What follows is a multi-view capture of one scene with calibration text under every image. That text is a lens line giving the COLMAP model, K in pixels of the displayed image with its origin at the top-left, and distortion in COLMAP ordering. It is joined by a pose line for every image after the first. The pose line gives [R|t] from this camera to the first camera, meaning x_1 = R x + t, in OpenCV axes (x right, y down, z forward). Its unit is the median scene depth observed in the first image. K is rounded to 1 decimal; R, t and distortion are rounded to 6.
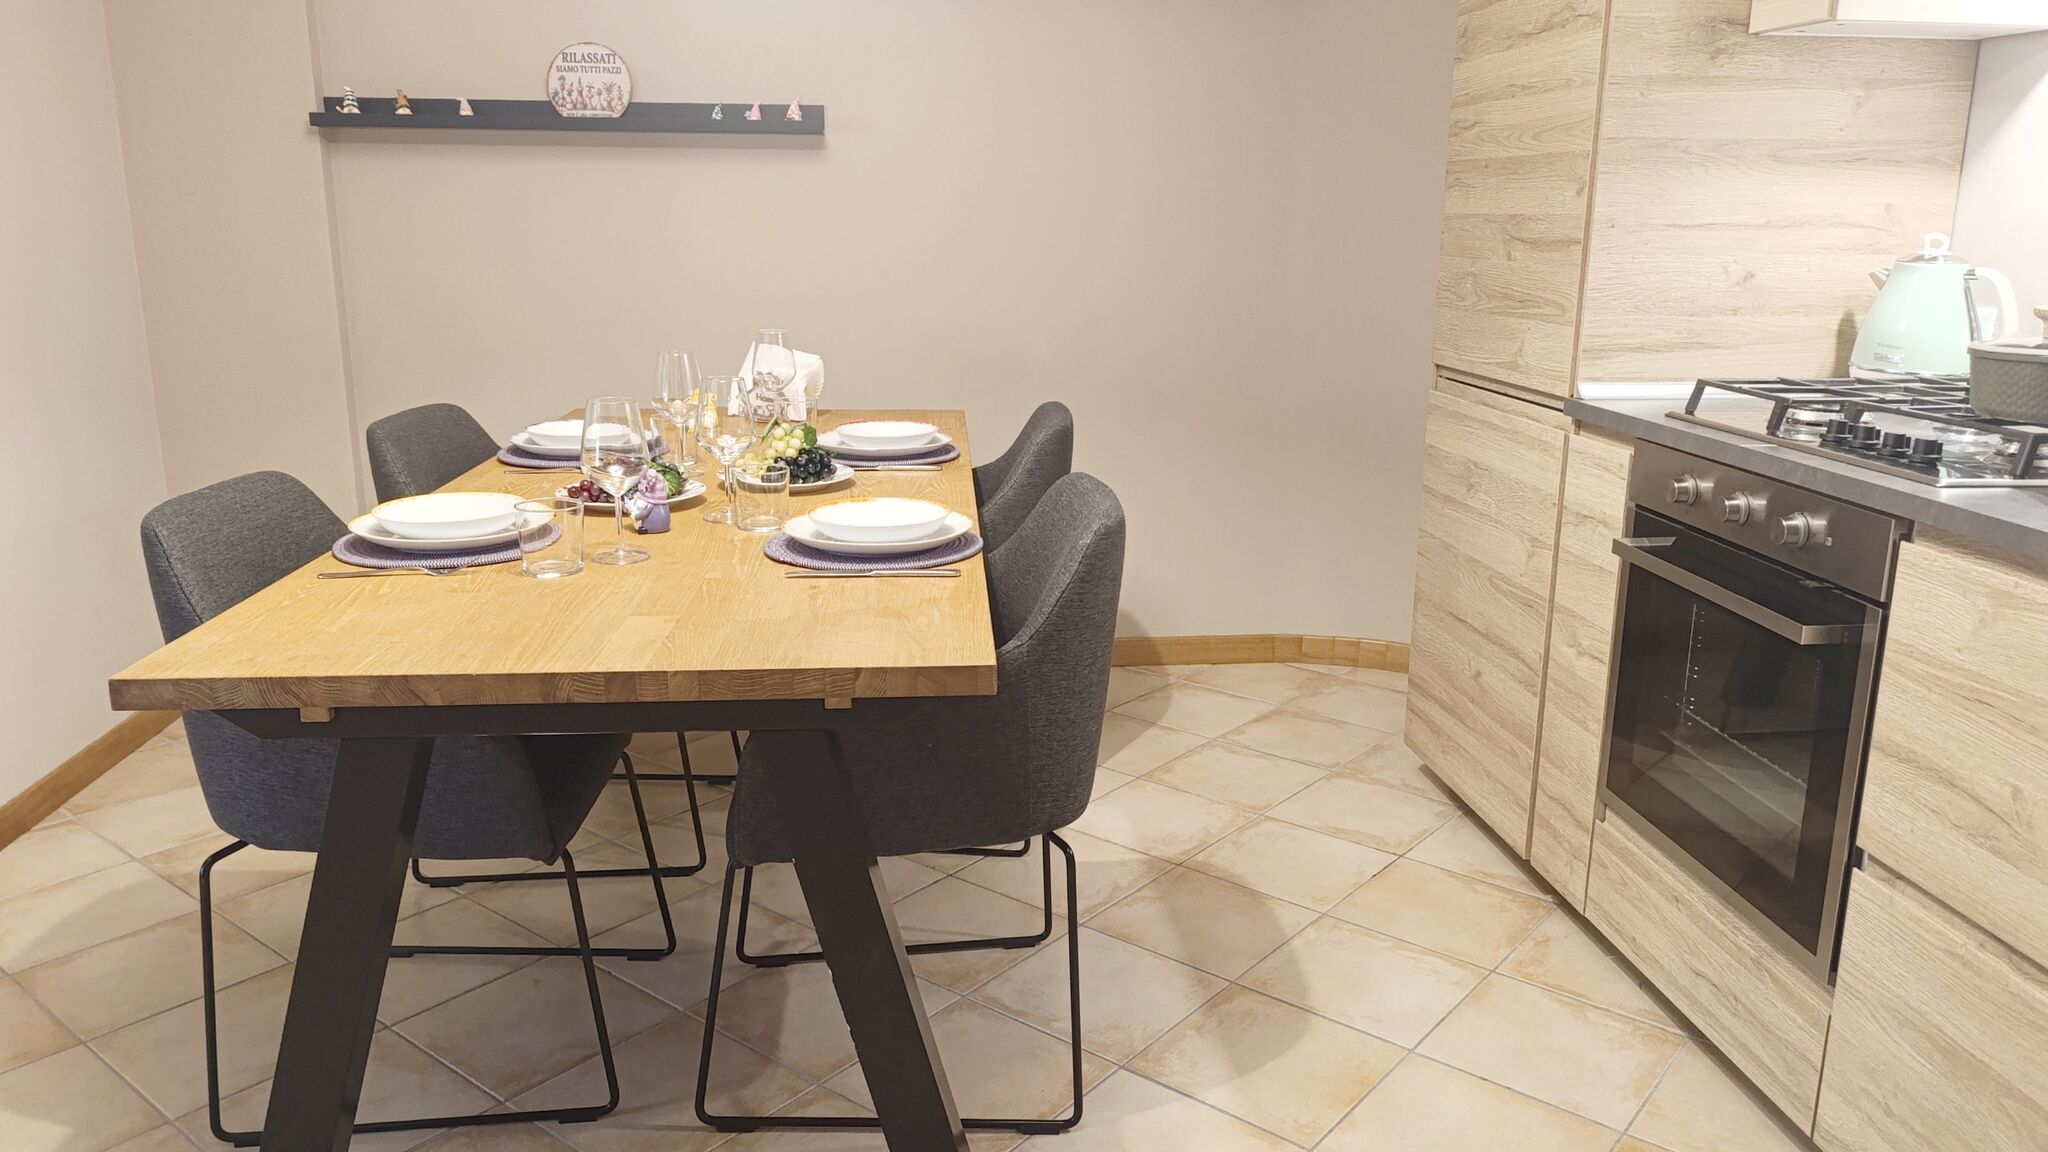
lens RADIAL K [[1473.4, 0, 1035.7], [0, 1473.4, 569.6], [0, 0, 1]] dist [0.037890, -0.042976]
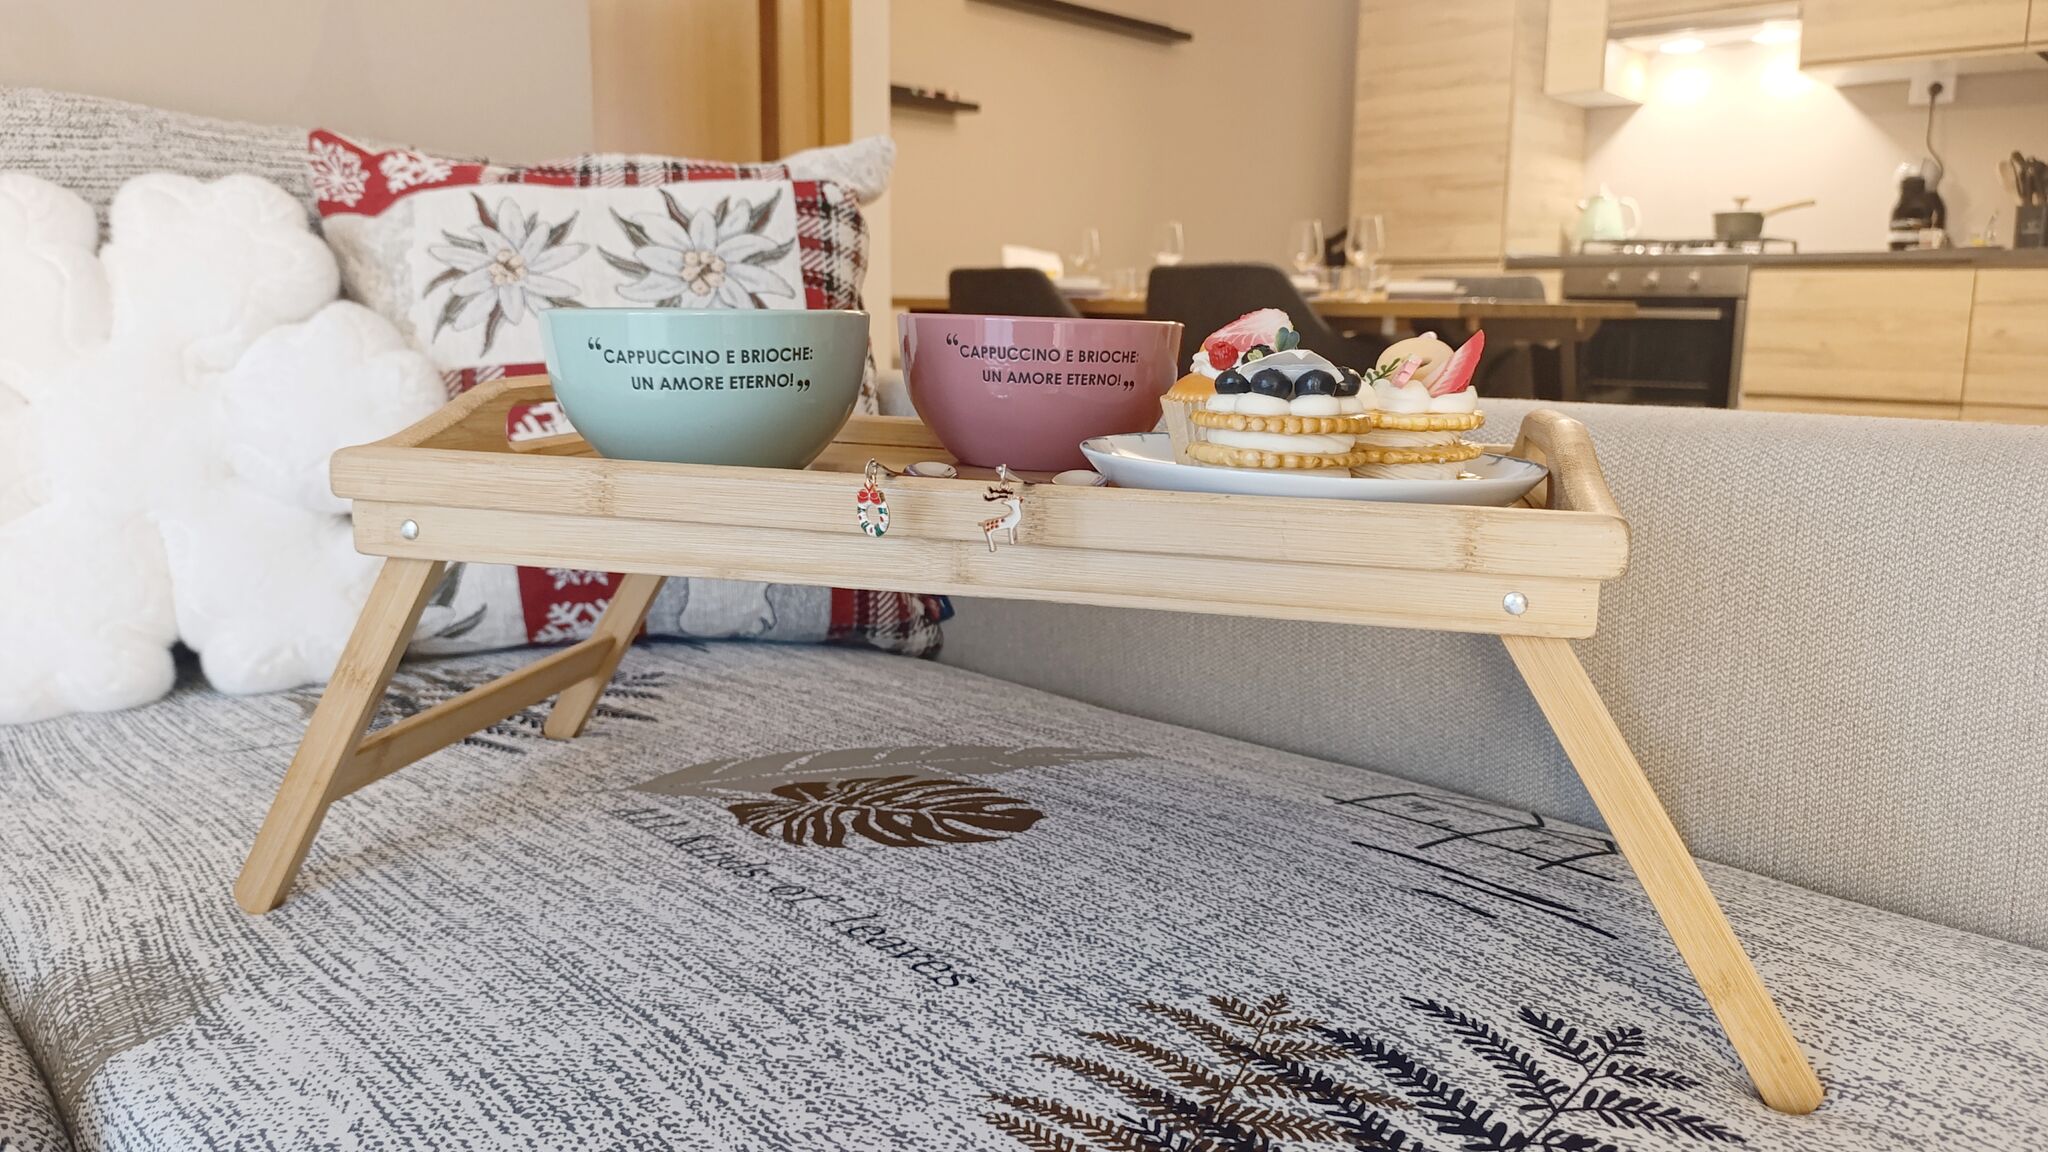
lens RADIAL K [[1427.3, 0, 1030.7], [0, 1427.3, 548.8], [0, 0, 1]] dist [0.026786, -0.043542]
pose [[0.758248, -0.104597, 0.643521, -1.432773], [0.149037, 0.988719, -0.014902, 0.214505], [-0.634703, 0.107208, 0.765283, -0.084069]]
